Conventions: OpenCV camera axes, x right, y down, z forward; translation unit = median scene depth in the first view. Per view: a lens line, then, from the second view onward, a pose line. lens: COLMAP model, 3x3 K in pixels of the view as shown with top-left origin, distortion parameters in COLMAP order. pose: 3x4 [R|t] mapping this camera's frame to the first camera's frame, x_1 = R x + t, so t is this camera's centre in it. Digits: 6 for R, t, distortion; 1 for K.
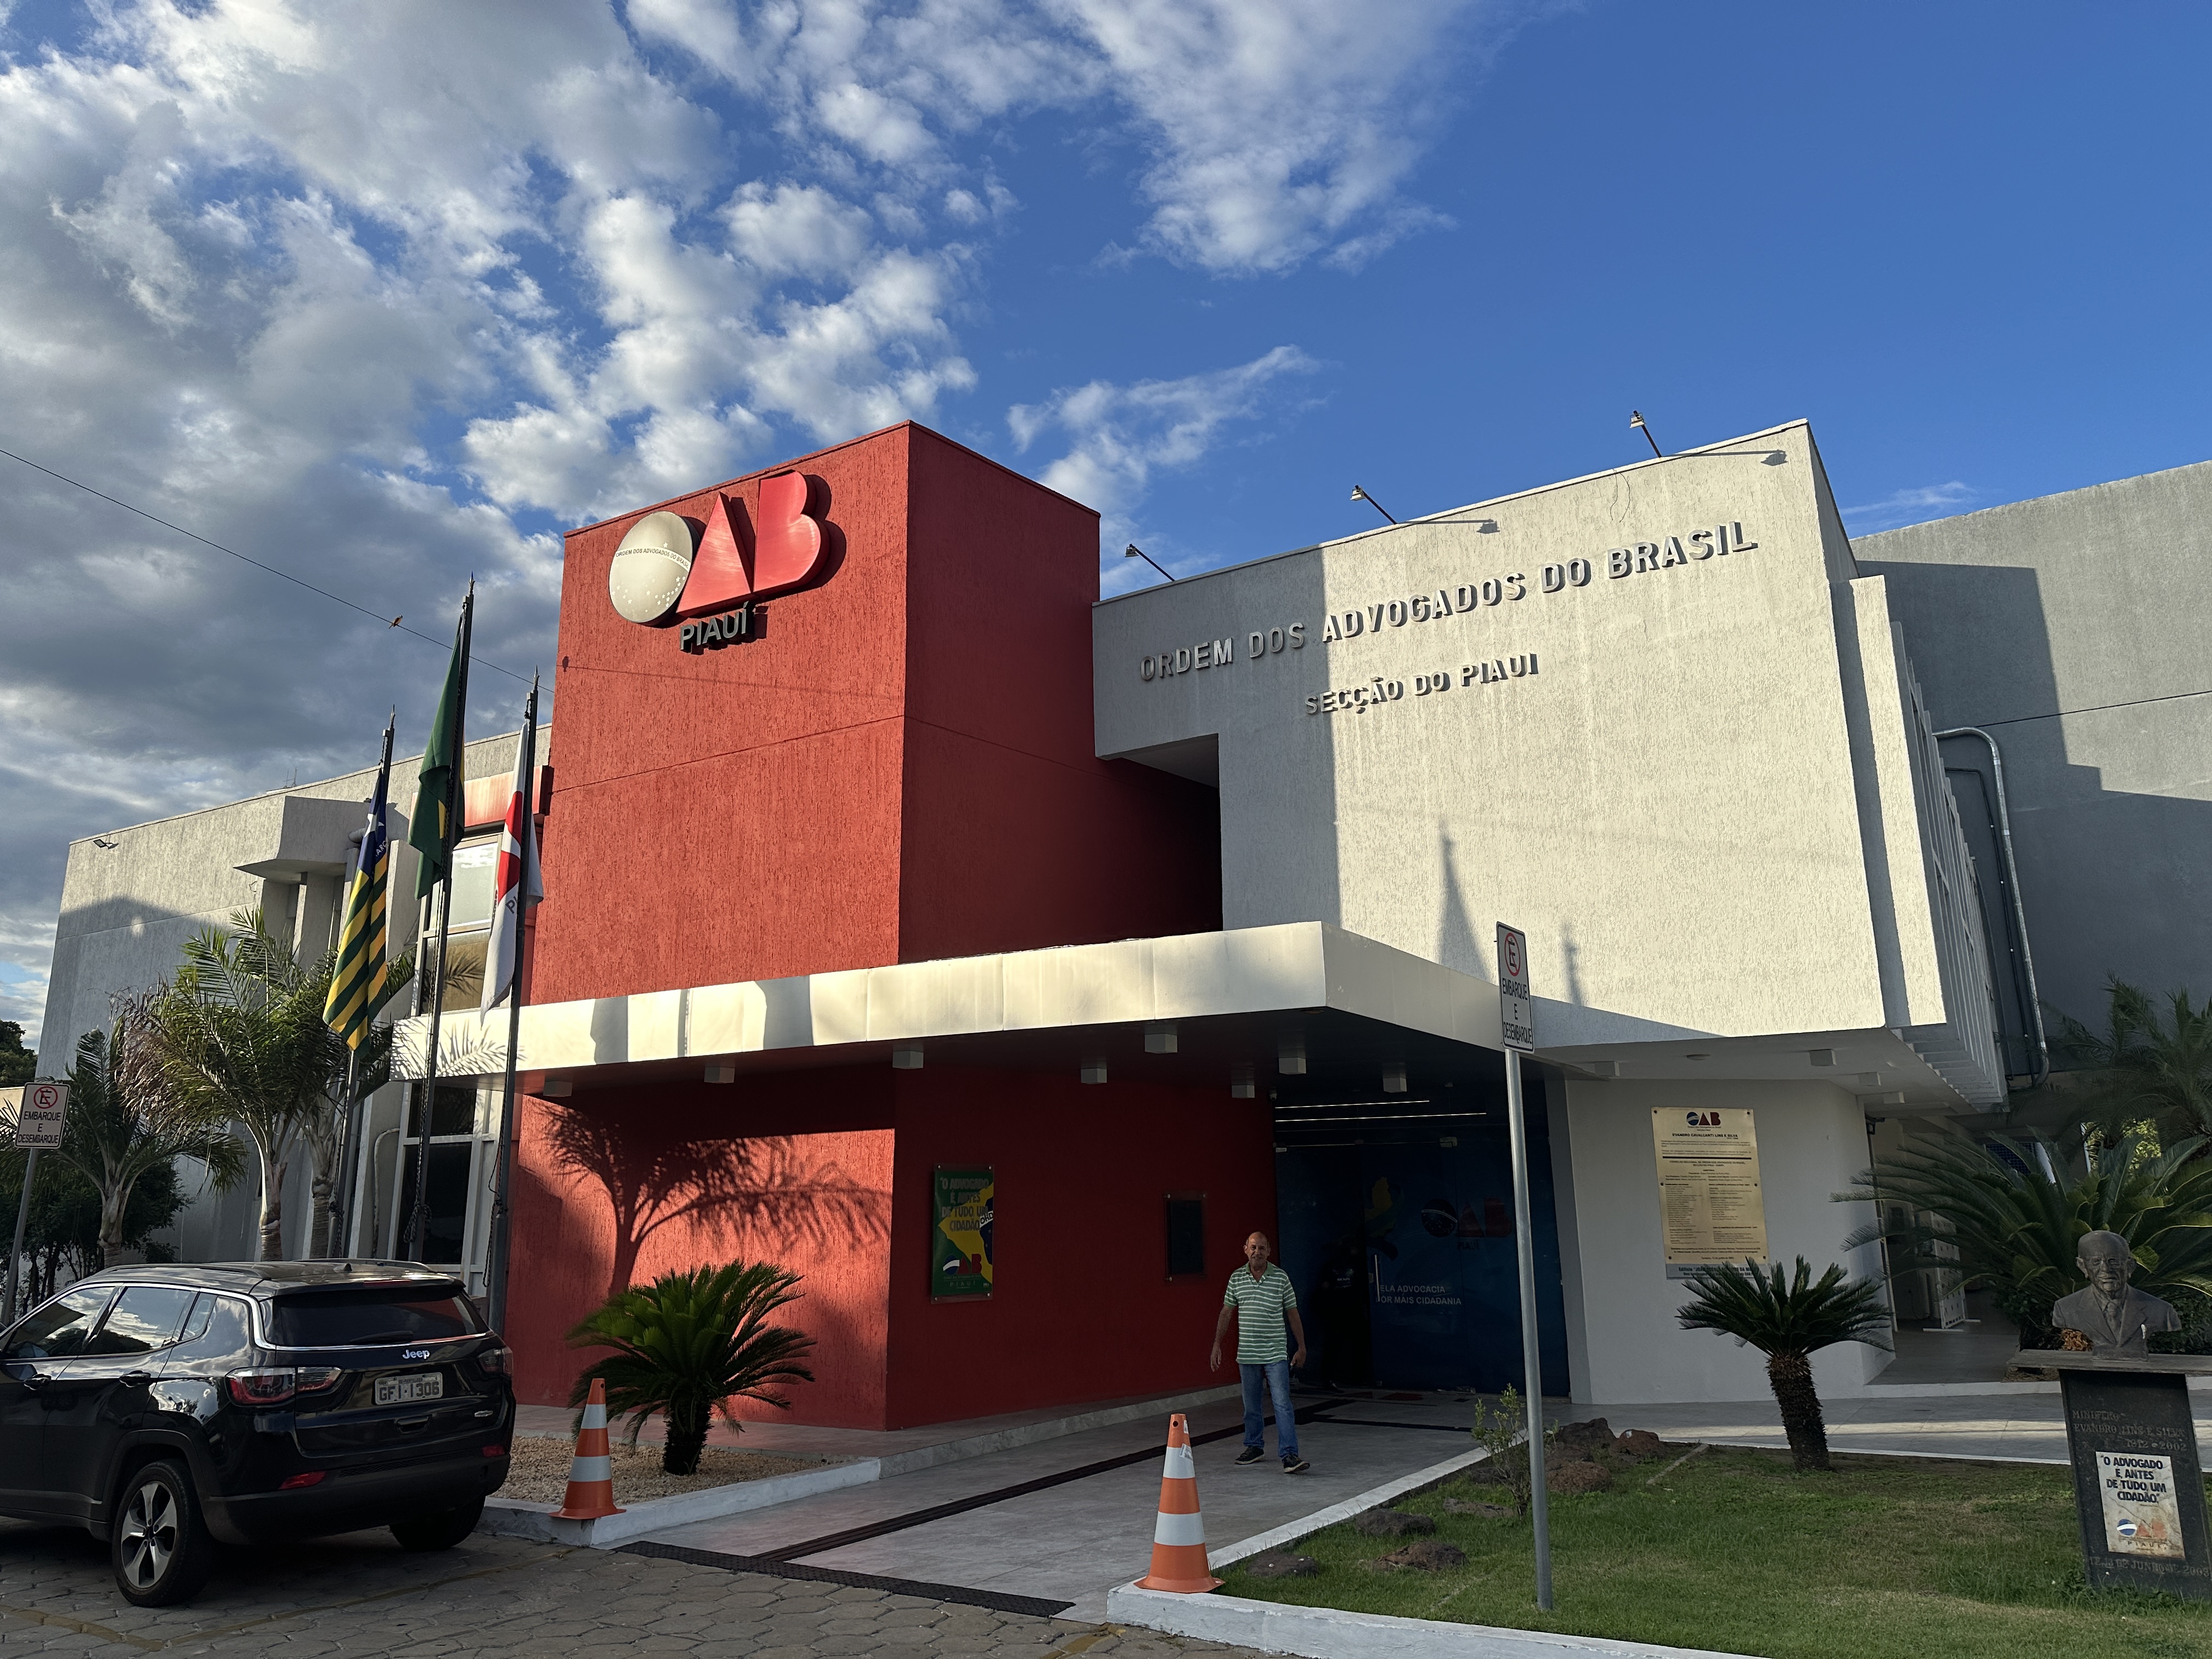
lens RADIAL K [[1532.4, 0, 1106.0], [0, 1532.4, 829.5], [0, 0, 1]] dist [0.168396, -0.345750]
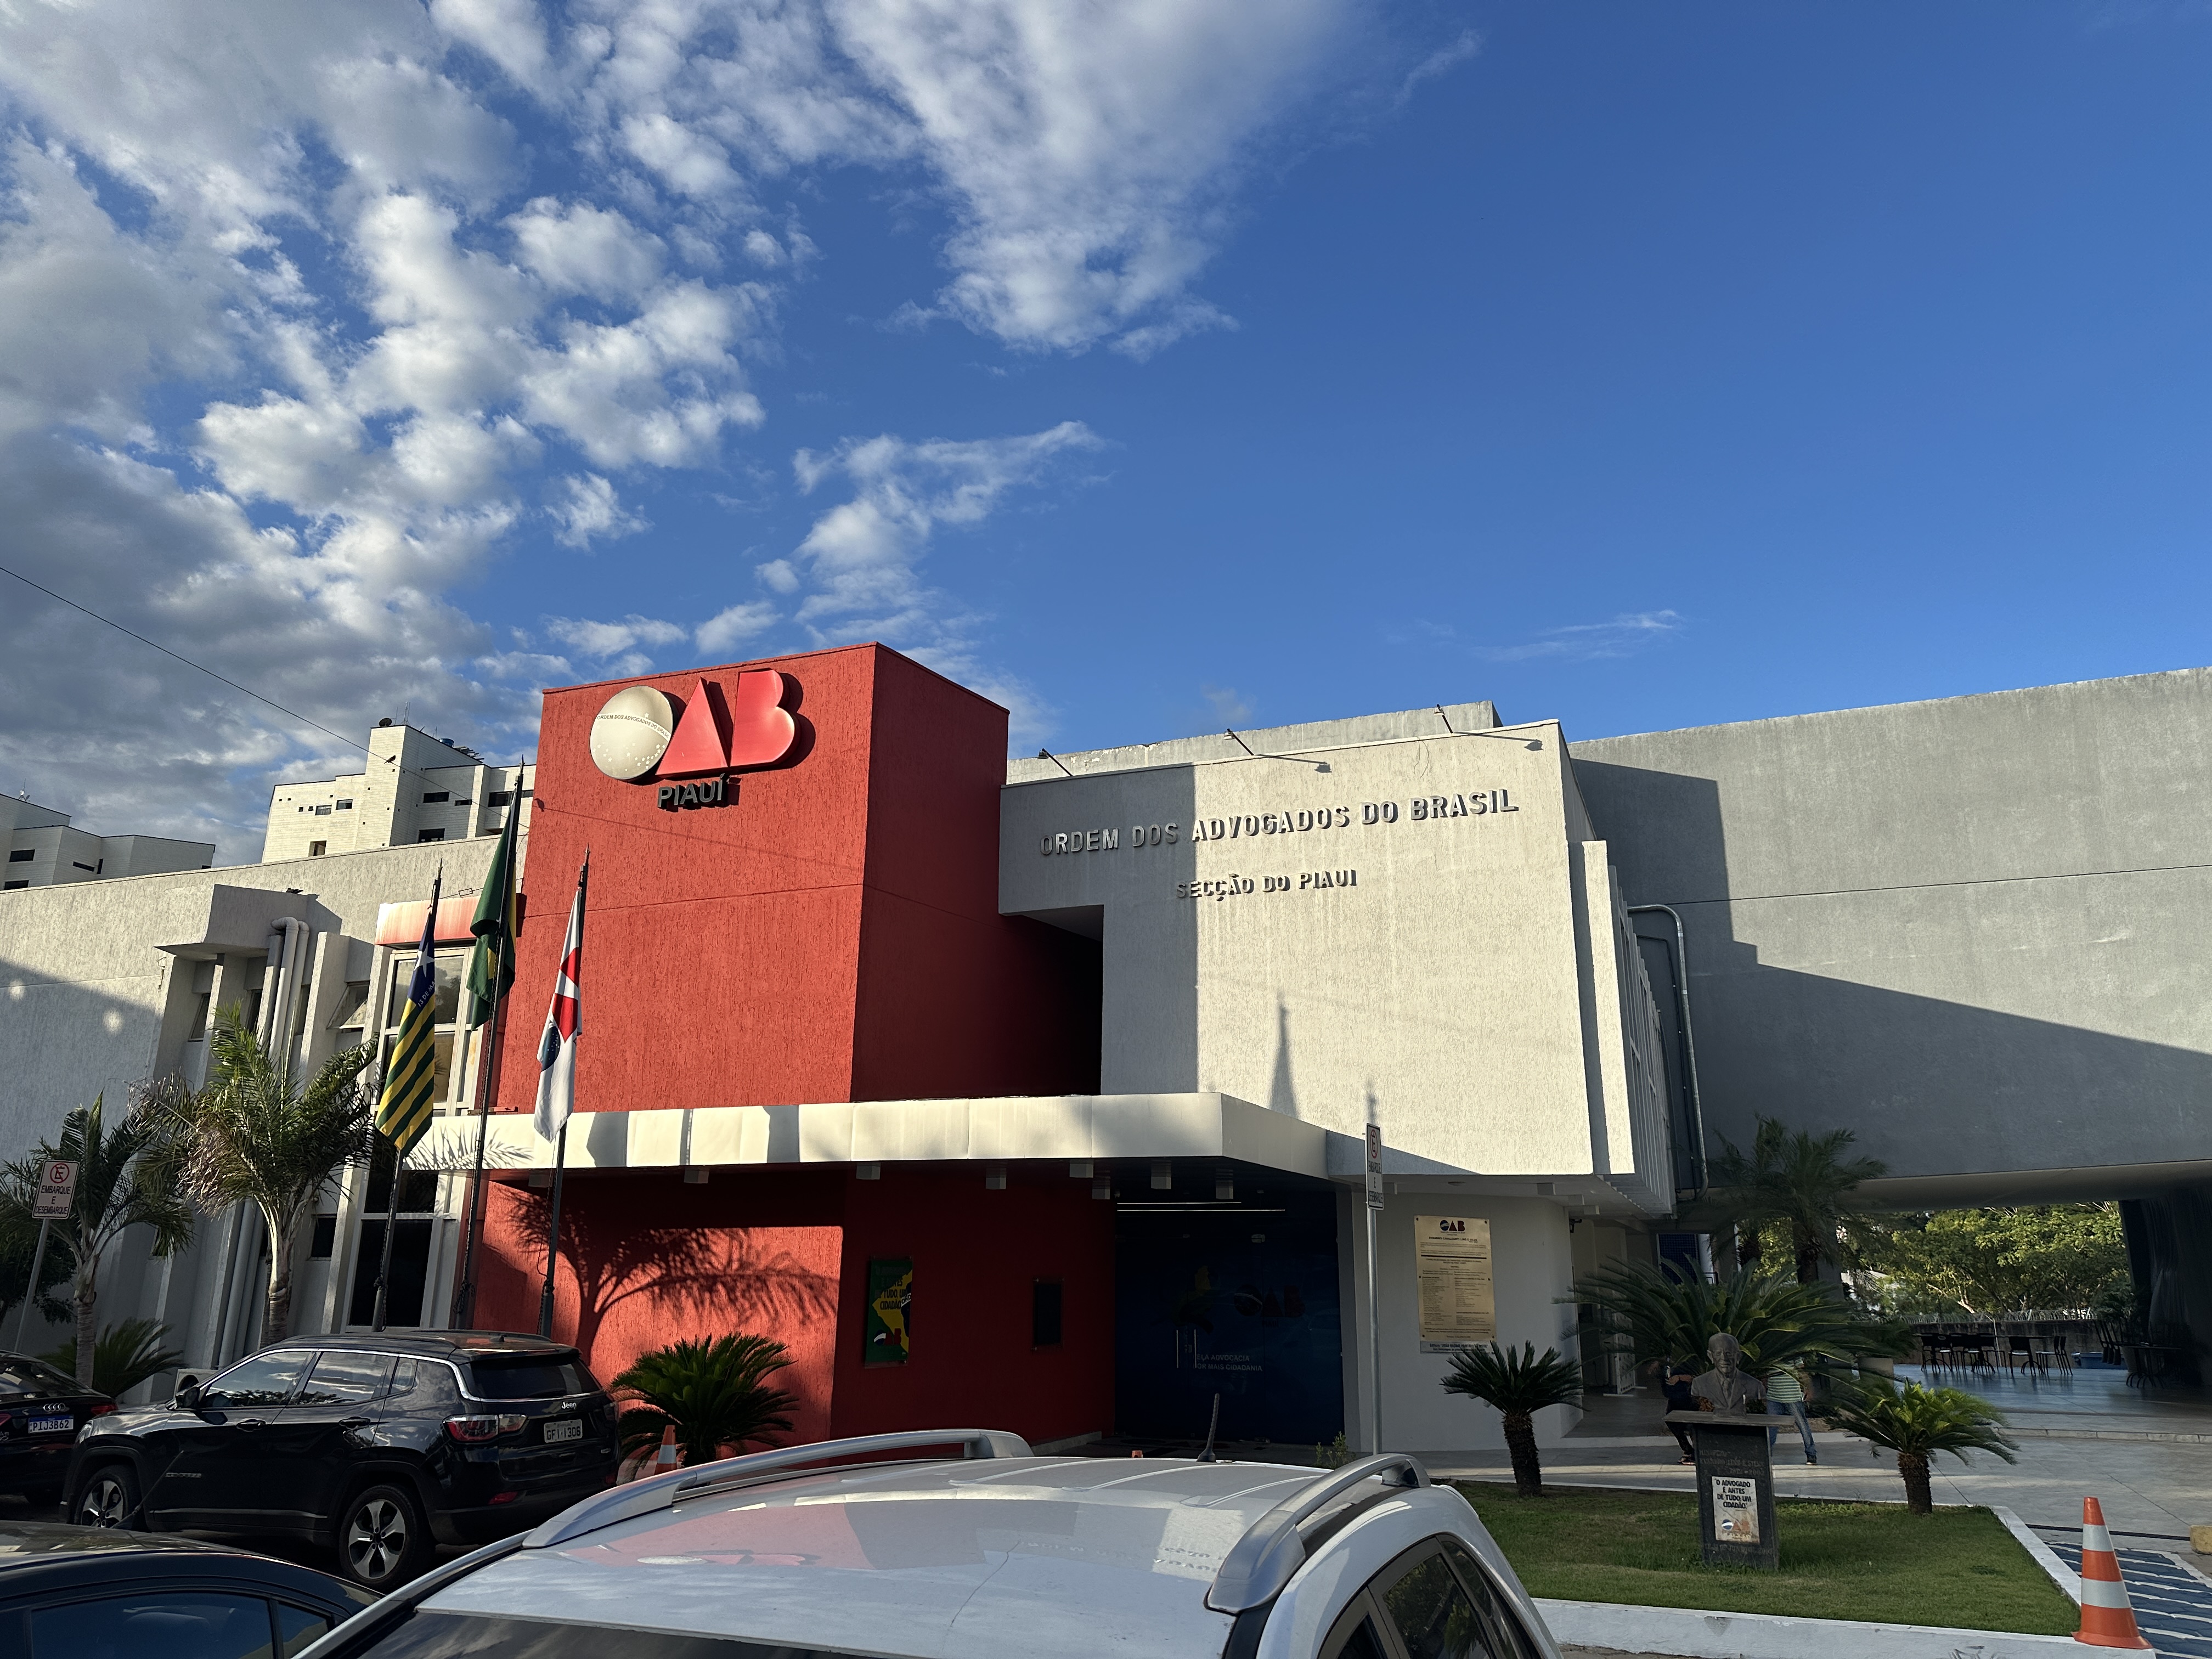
lens RADIAL K [[1532.4, 0, 1106.0], [0, 1532.4, 829.5], [0, 0, 1]] dist [0.168396, -0.345750]
pose [[0.984521, 0.066296, 0.162243, -0.139485], [-0.061360, 0.997493, -0.035253, -0.084499], [-0.164173, 0.024752, 0.986121, -0.244944]]
